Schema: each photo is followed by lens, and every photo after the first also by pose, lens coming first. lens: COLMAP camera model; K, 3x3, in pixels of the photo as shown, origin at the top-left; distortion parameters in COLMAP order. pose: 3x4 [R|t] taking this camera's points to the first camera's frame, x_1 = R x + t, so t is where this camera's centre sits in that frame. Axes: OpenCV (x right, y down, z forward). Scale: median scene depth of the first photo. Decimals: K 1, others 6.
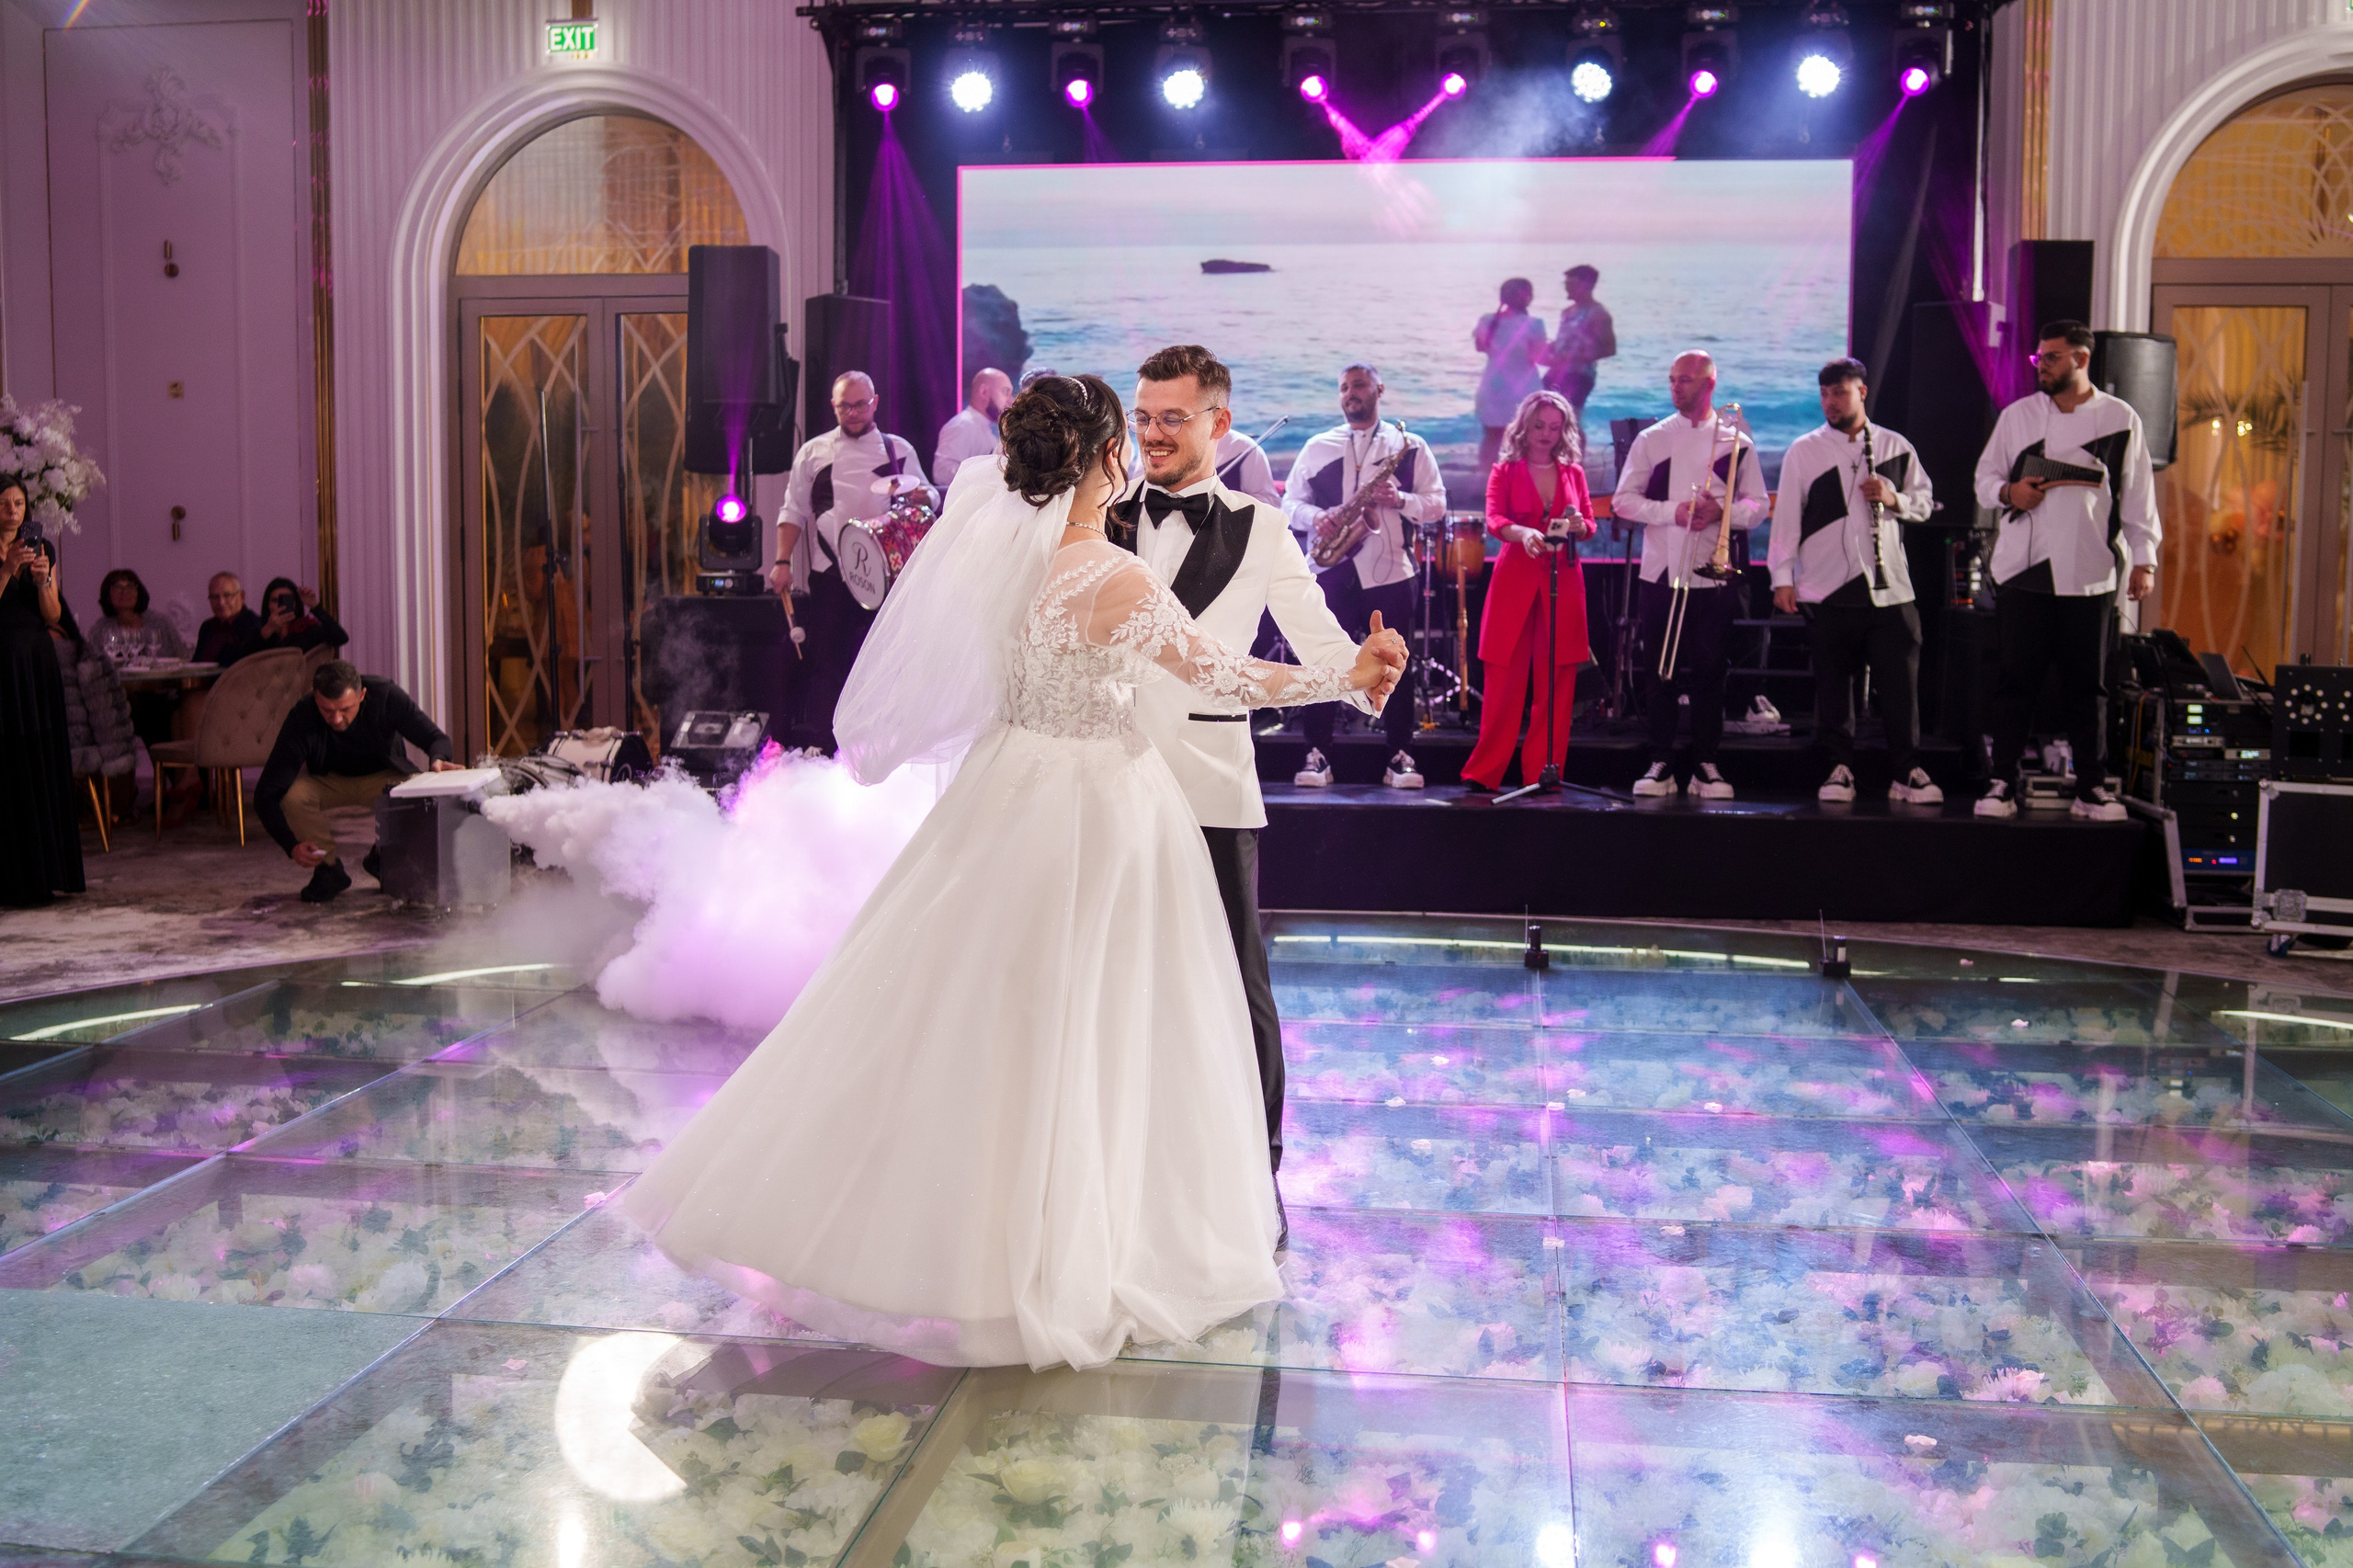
lens RADIAL K [[2306.1, 0, 1177.1], [0, 2306.1, 783.8], [0, 0, 1]] dist [-0.107192, 0.112449]
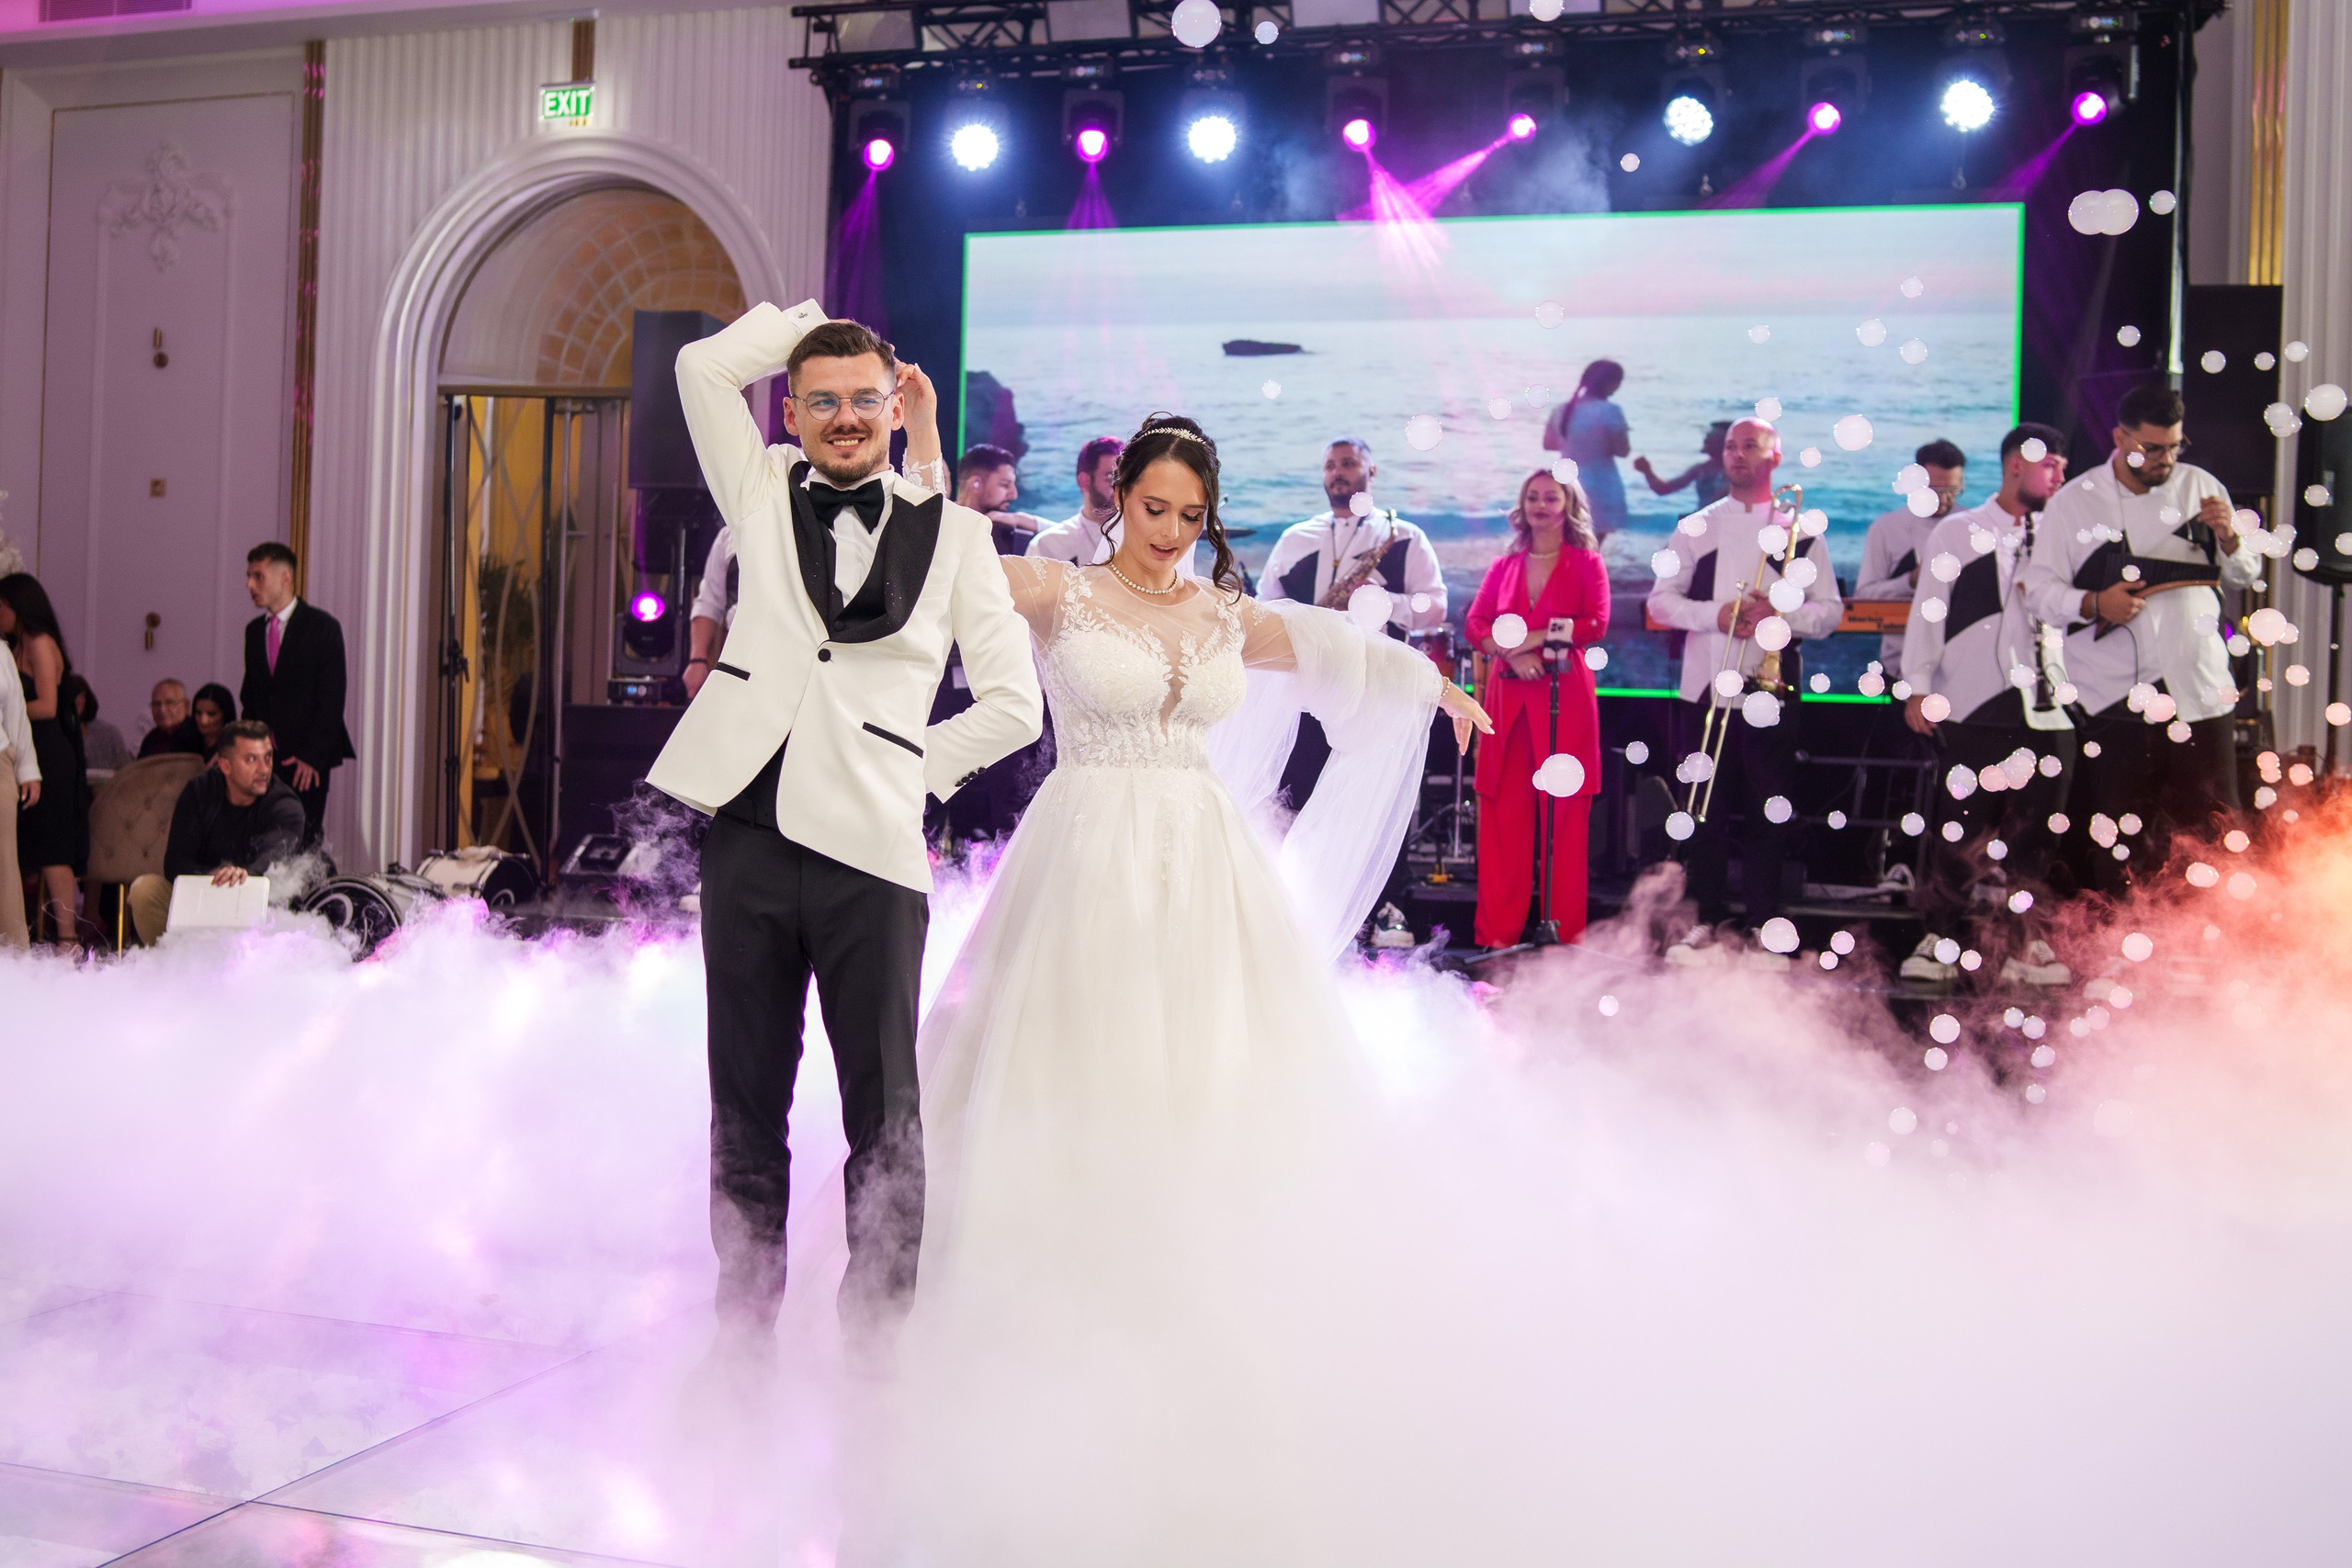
lens RADIAL K [[2604.7, 0, 1021.8], [0, 2604.7, 791.4], [0, 0, 1]] dist [-0.101832, 0.105197]
pose [[0.983008, 0.026182, -0.181688, 0.137388], [-0.041118, 0.996032, -0.078933, 0.024982], [0.178901, 0.085062, 0.980183, 0.060434]]
